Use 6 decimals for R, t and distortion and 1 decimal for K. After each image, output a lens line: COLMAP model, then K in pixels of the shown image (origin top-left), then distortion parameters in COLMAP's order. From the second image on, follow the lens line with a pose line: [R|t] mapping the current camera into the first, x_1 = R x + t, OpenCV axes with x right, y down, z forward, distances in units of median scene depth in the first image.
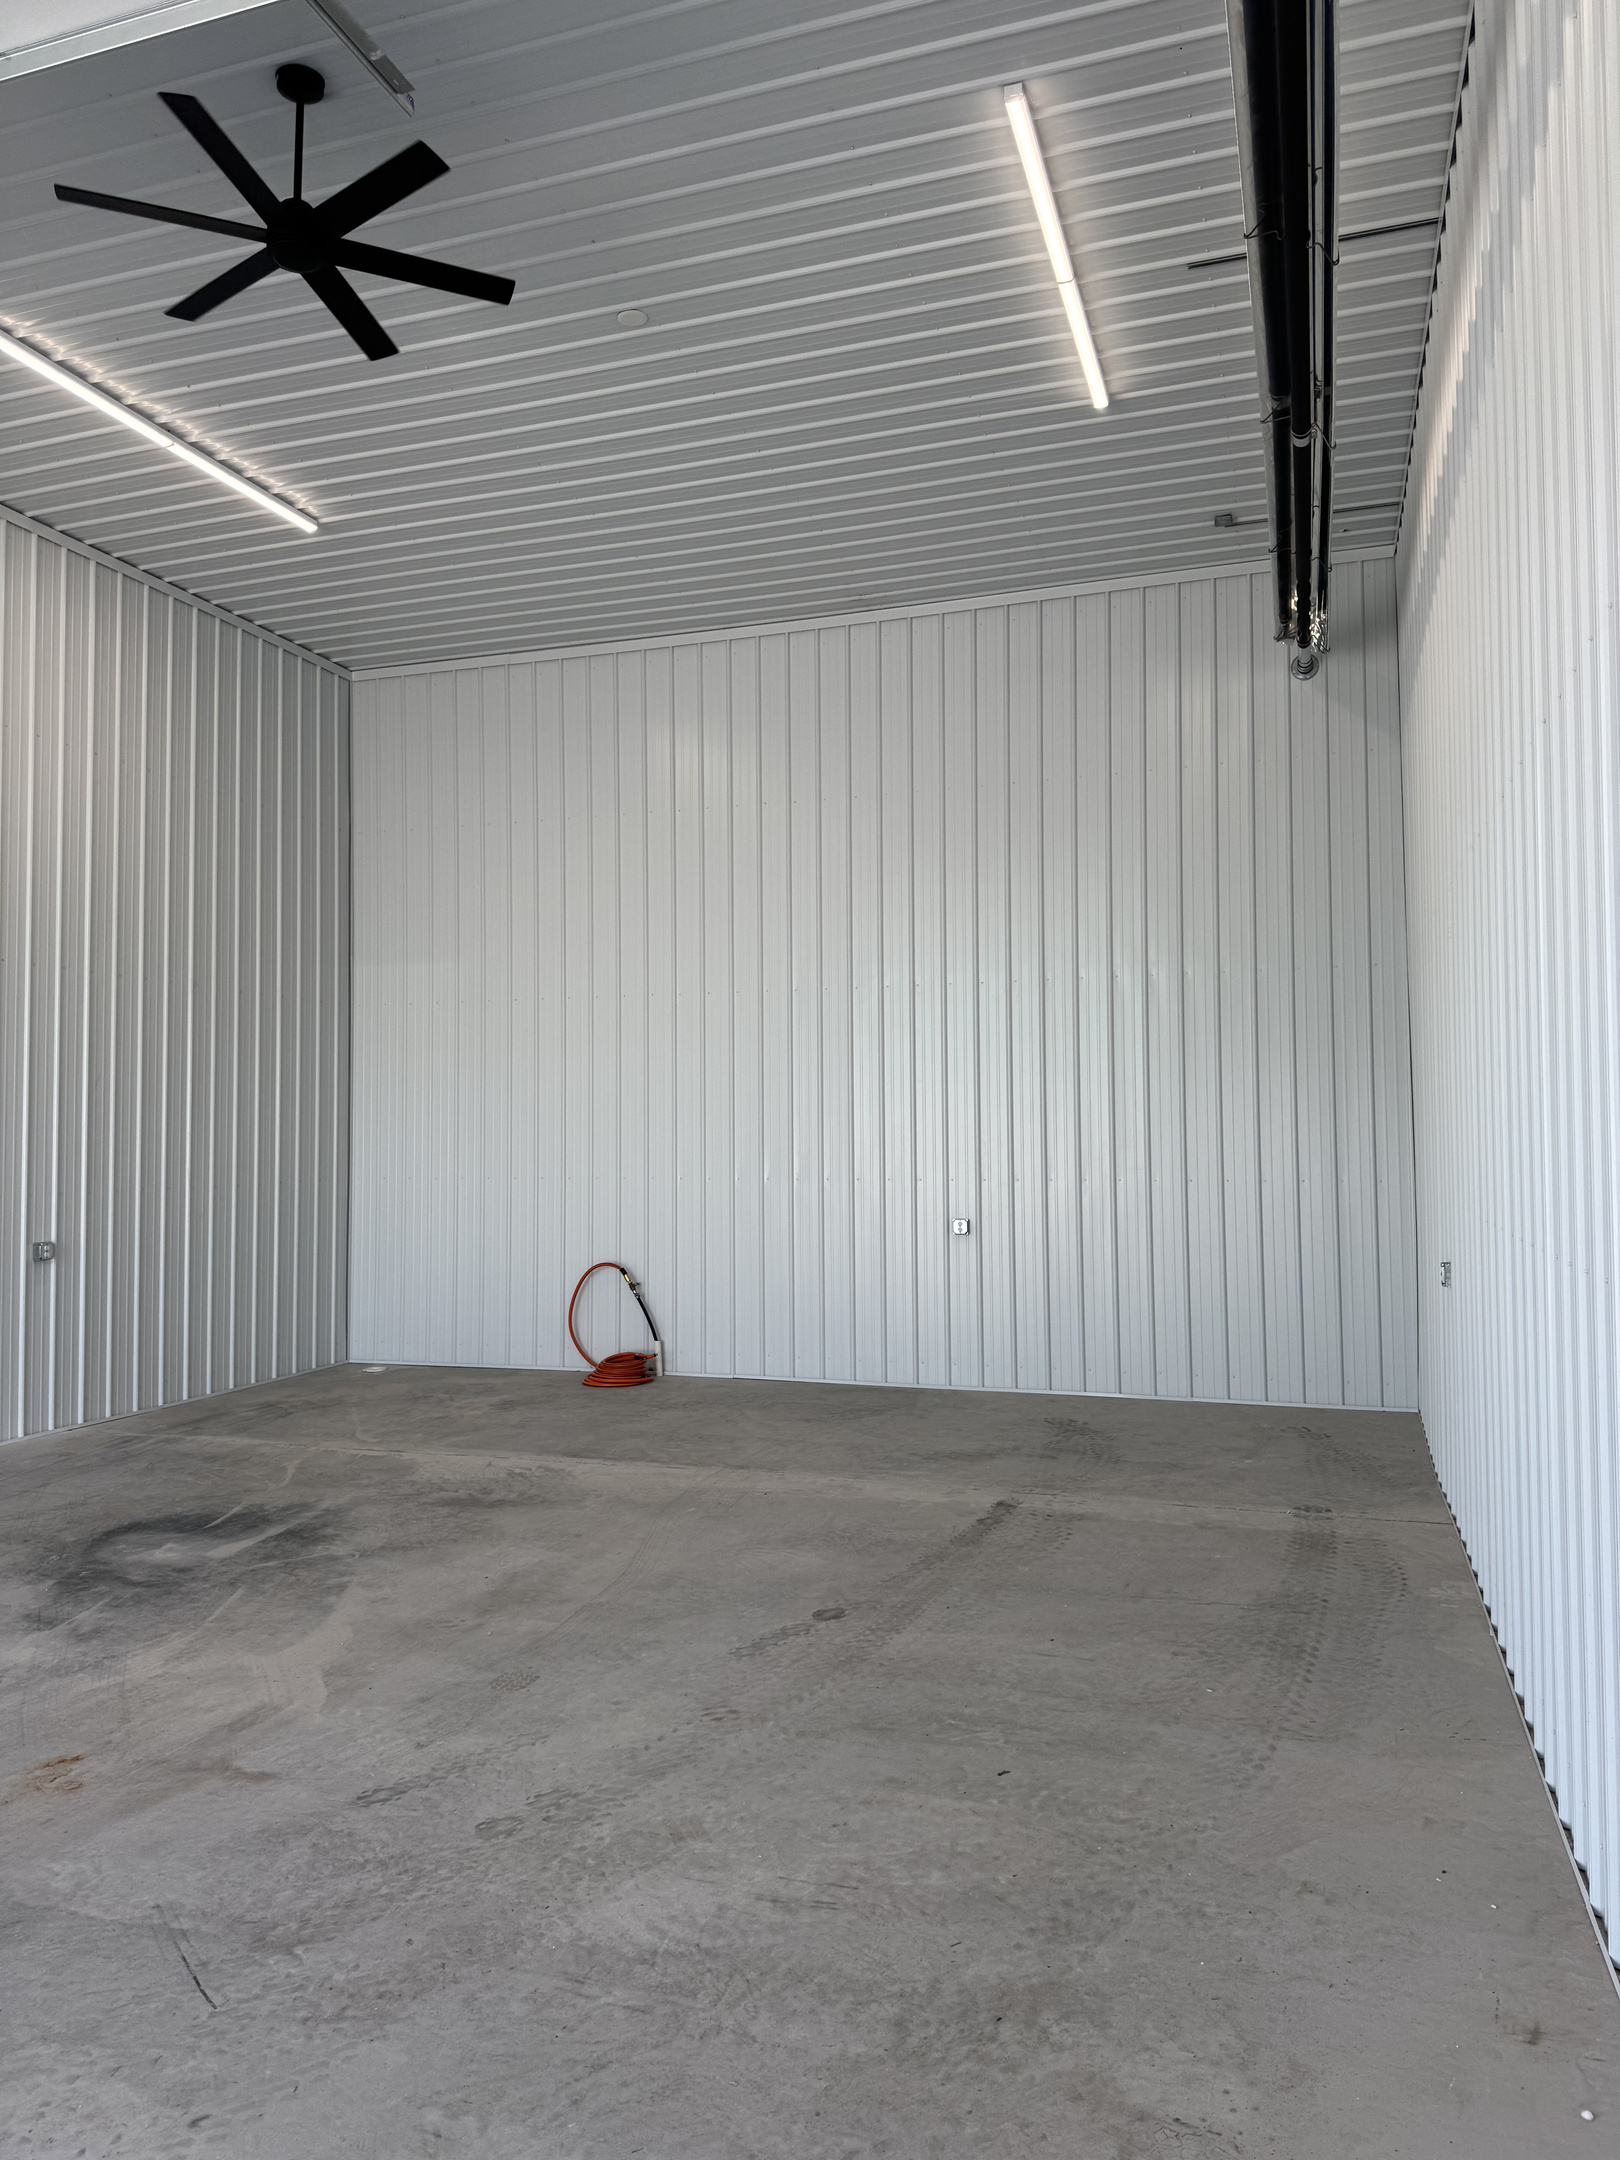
lens RADIAL K [[1514.3, 0, 817.5], [0, 1514.3, 1077.5], [0, 0, 1]] dist [0.038227, -0.037476]
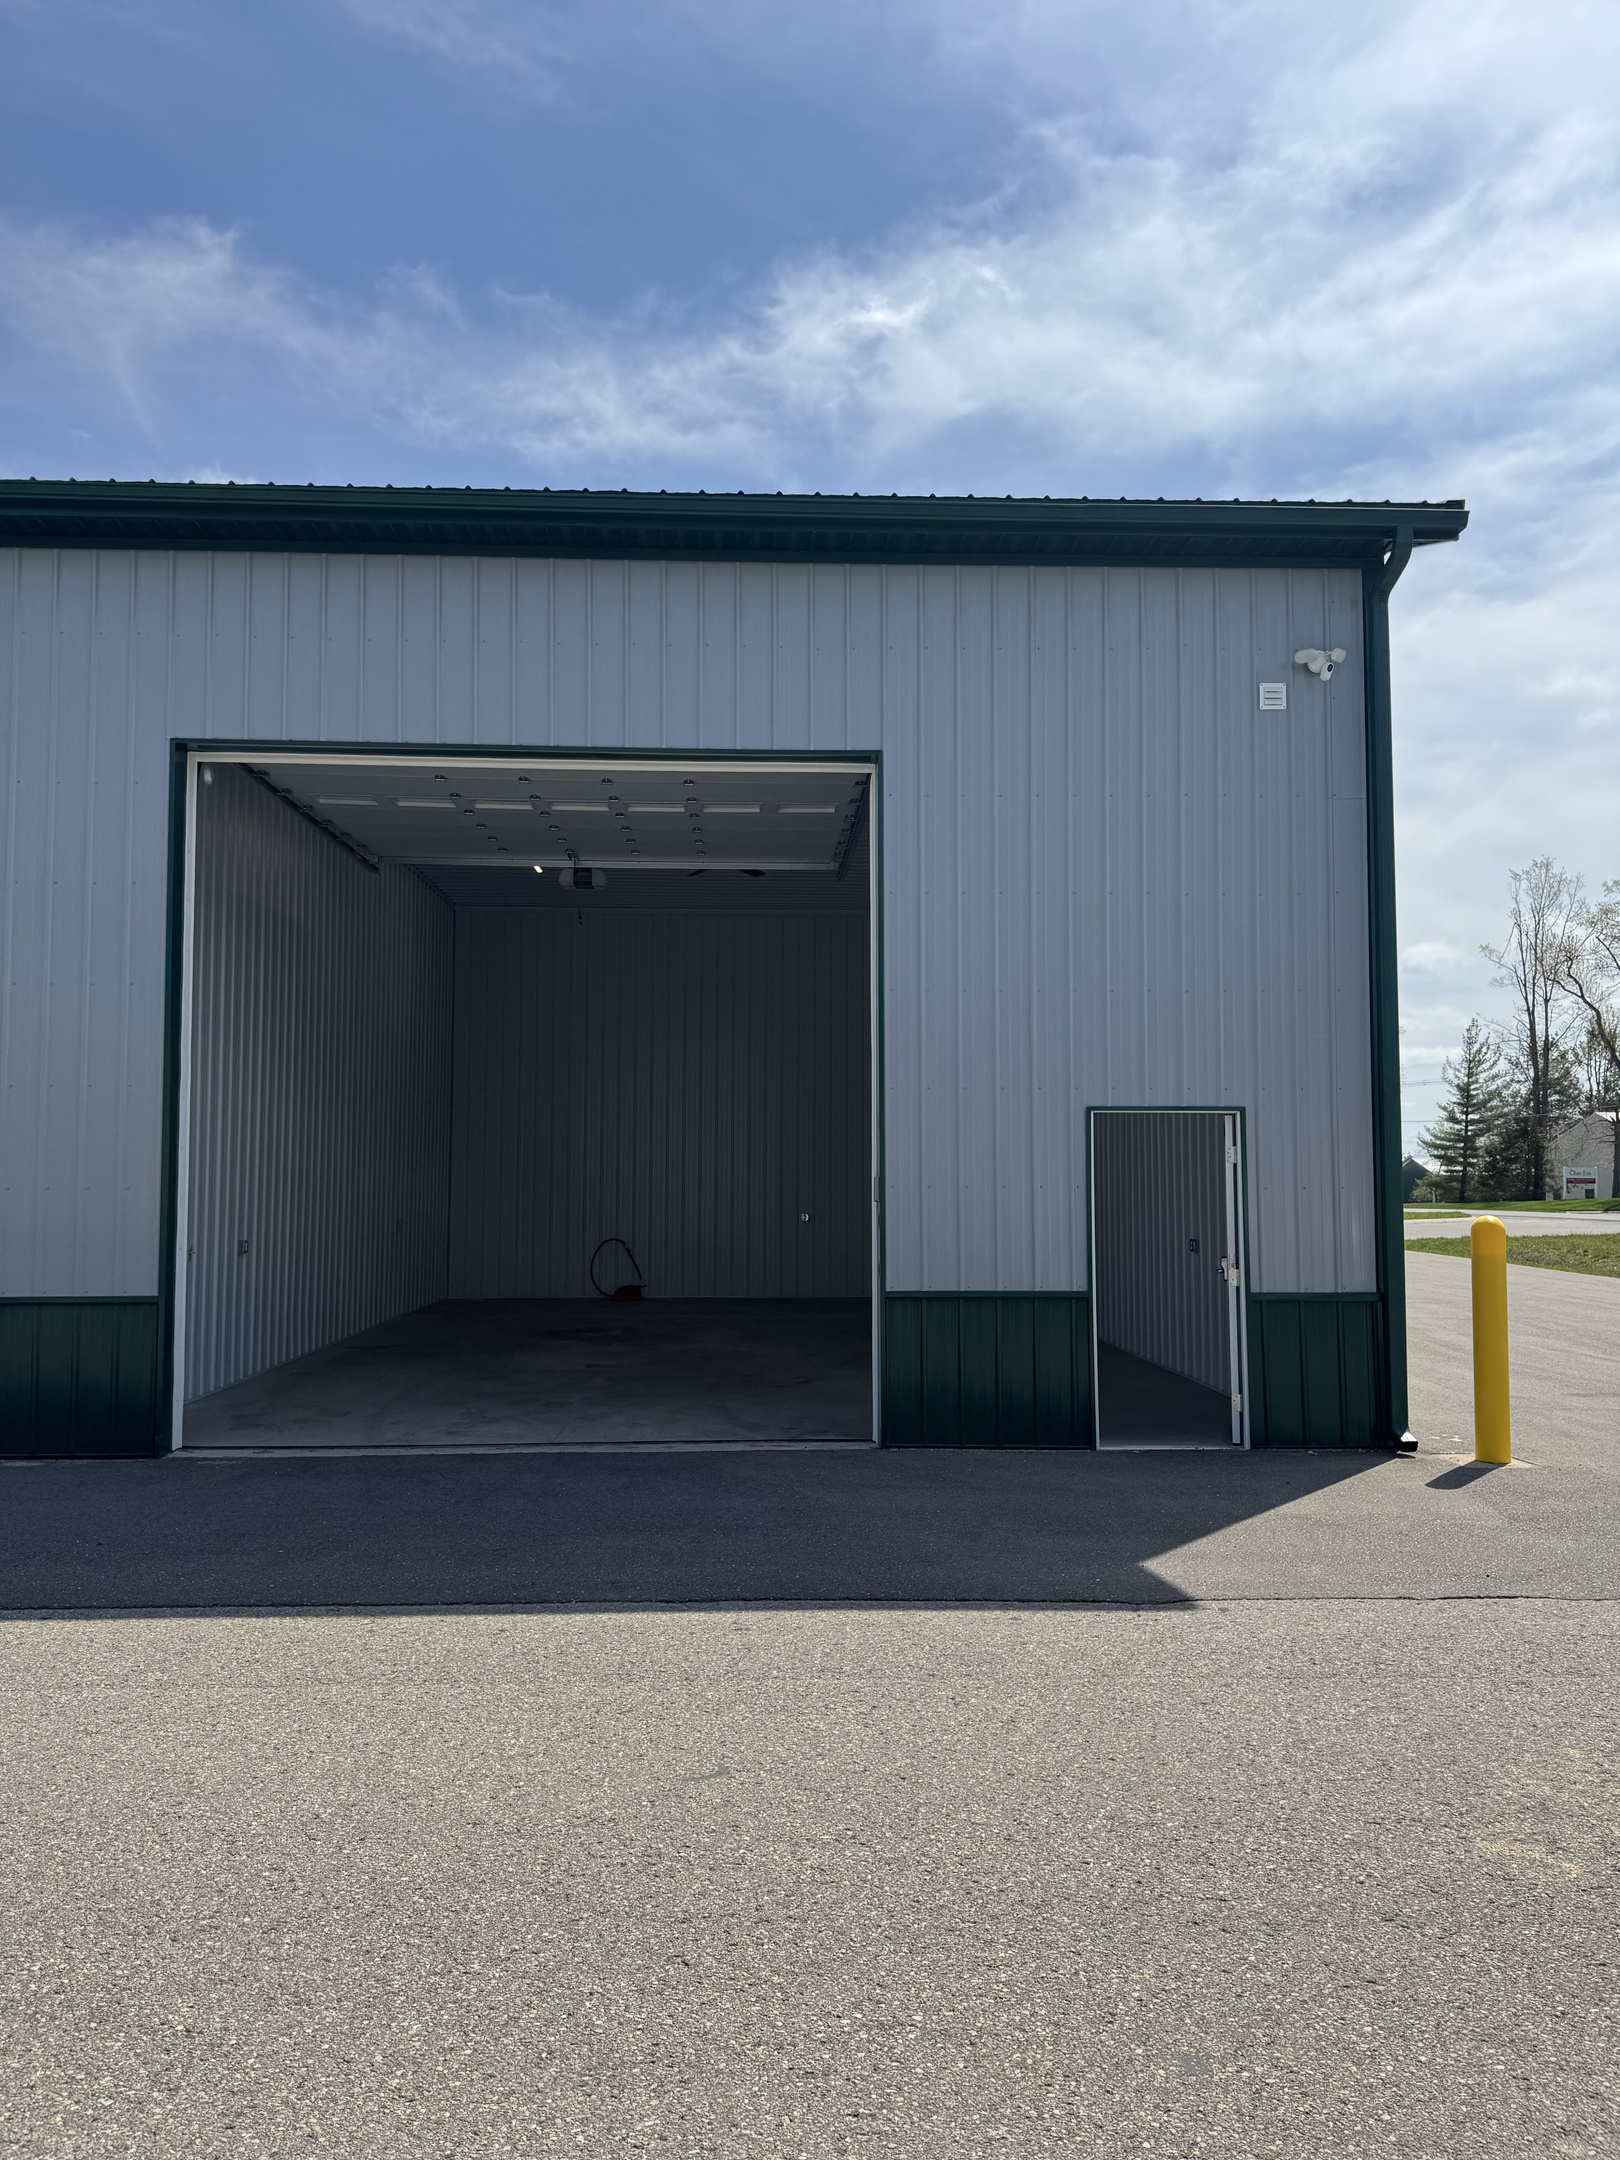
lens RADIAL K [[1514.3, 0, 817.5], [0, 1514.3, 1077.5], [0, 0, 1]] dist [0.038227, -0.037476]
pose [[0.936838, 0.036319, 0.347874, -0.573153], [-0.025530, 0.999042, -0.035549, -0.016227], [-0.348831, 0.024423, 0.936867, -0.862435]]
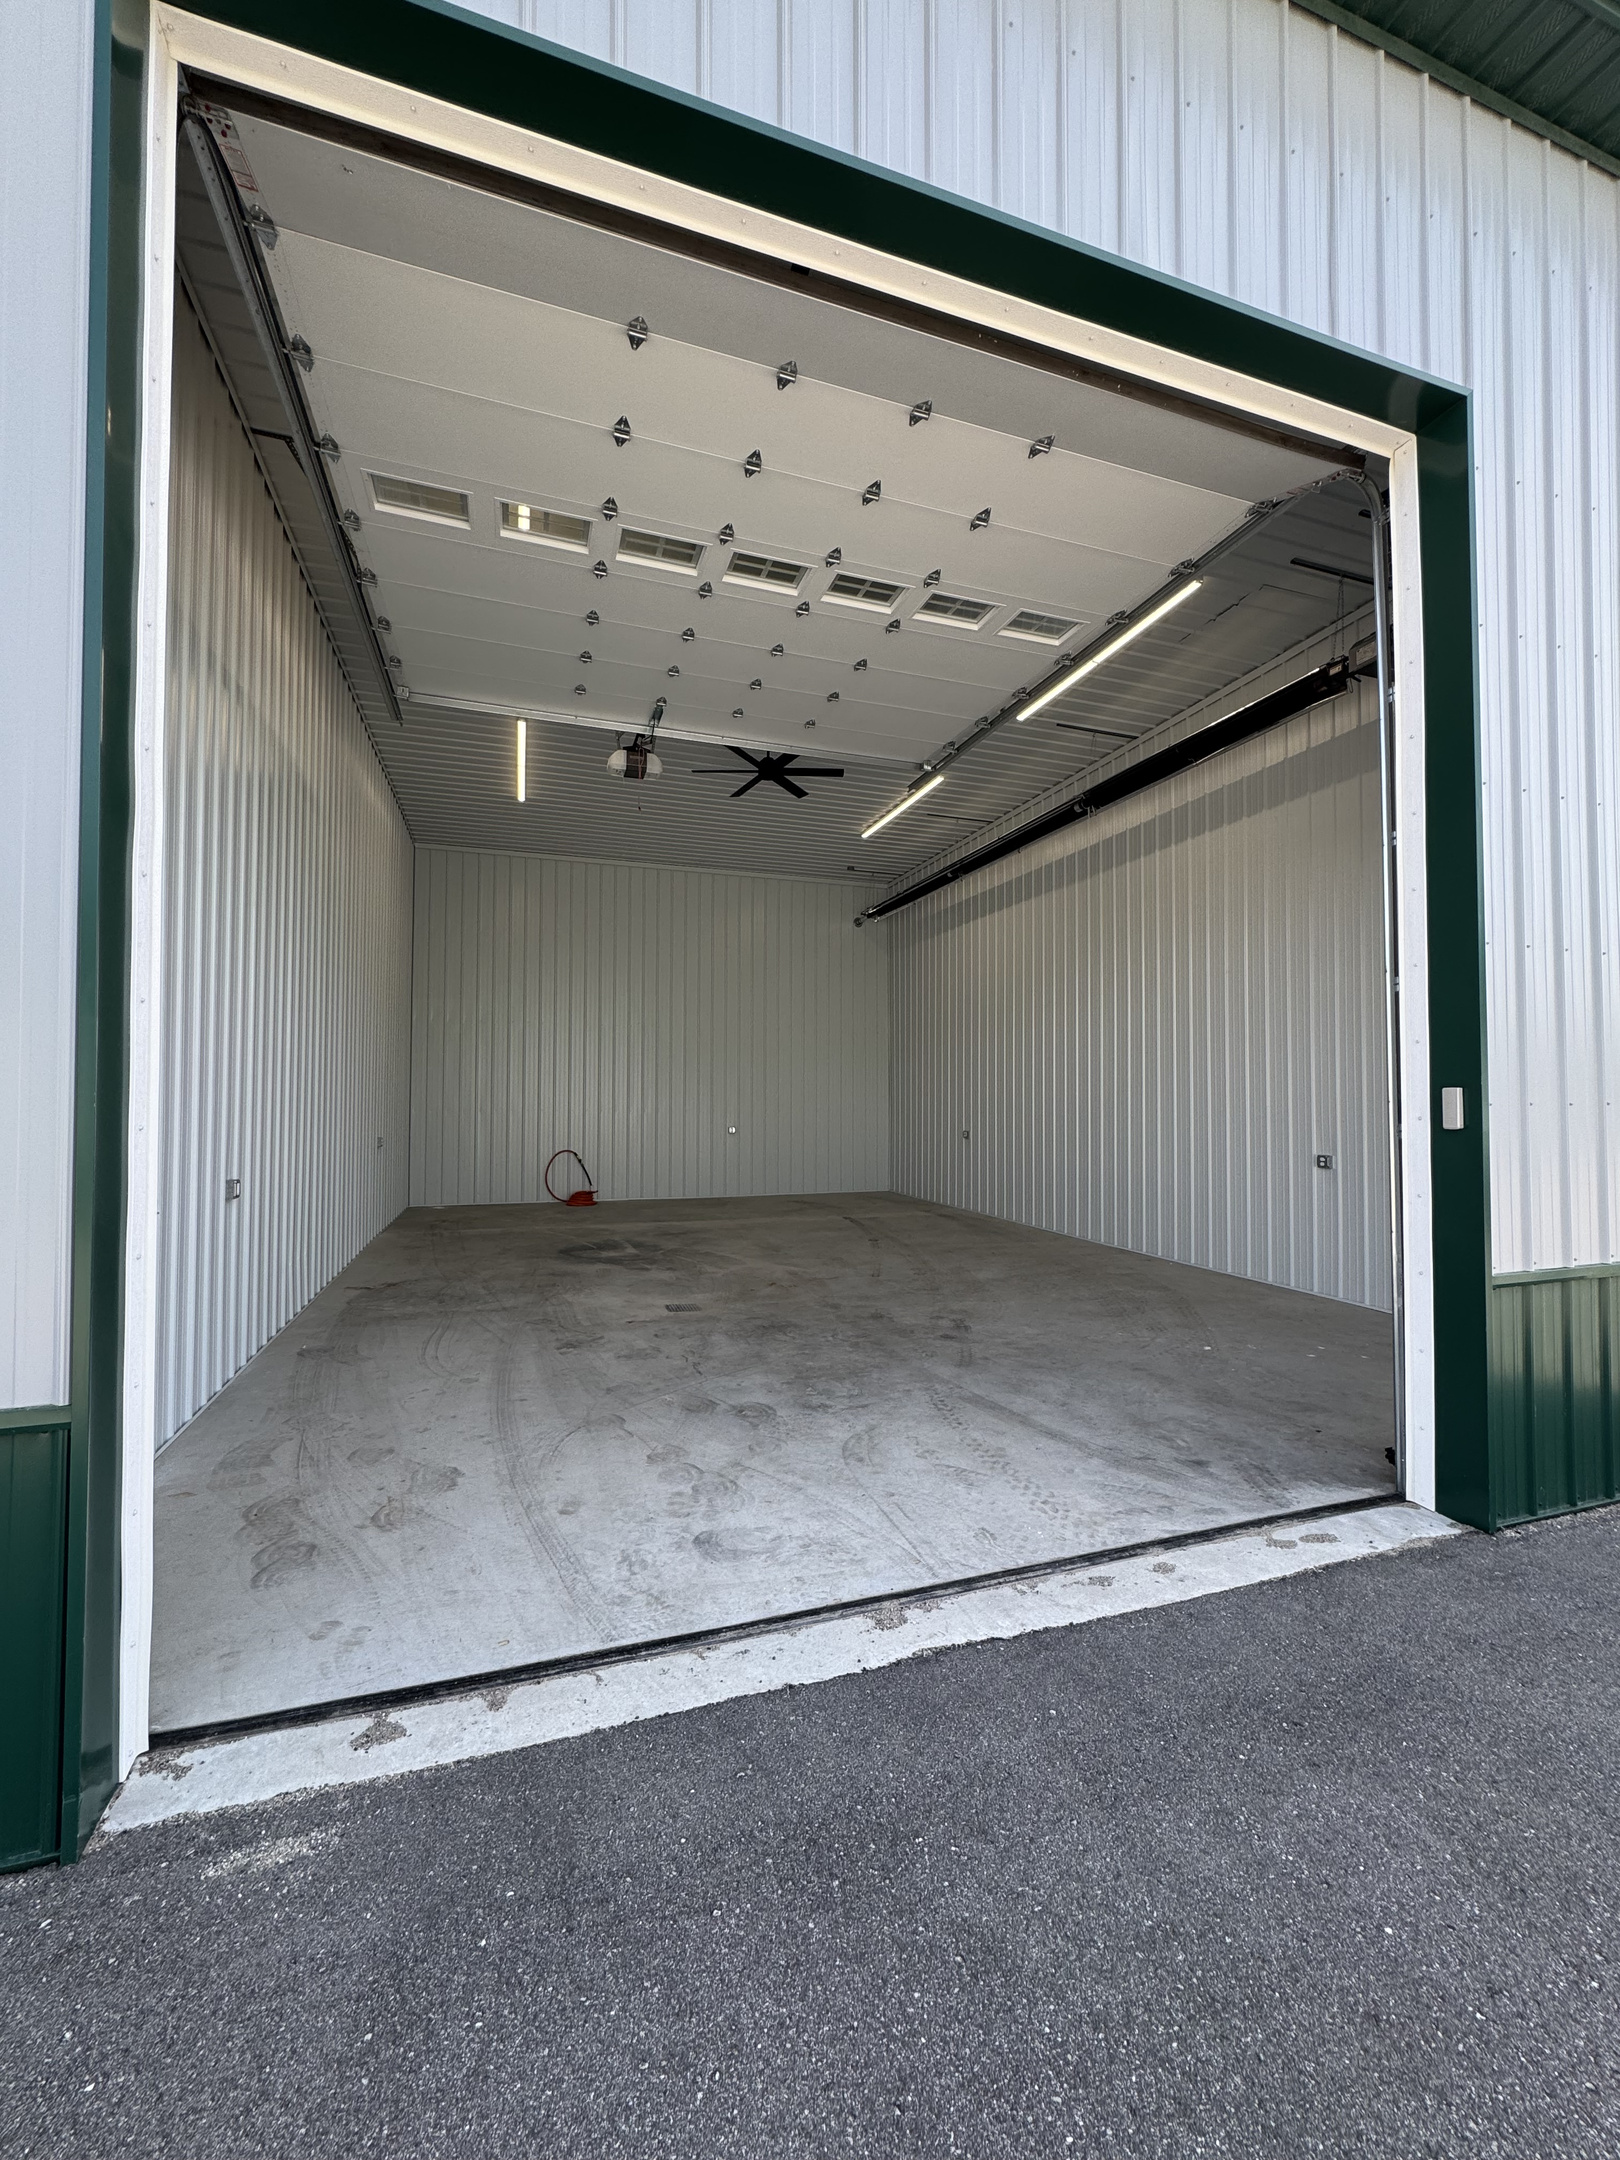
lens RADIAL K [[869.9, 0, 810.0], [0, 869.9, 1080.0], [0, 0, 1]] dist [-0.002151, 0.000552]
pose [[0.804015, 0.029702, 0.593867, -0.603255], [-0.035469, 0.999369, -0.001962, 0.014883], [-0.593550, -0.019486, 0.804561, -0.182434]]
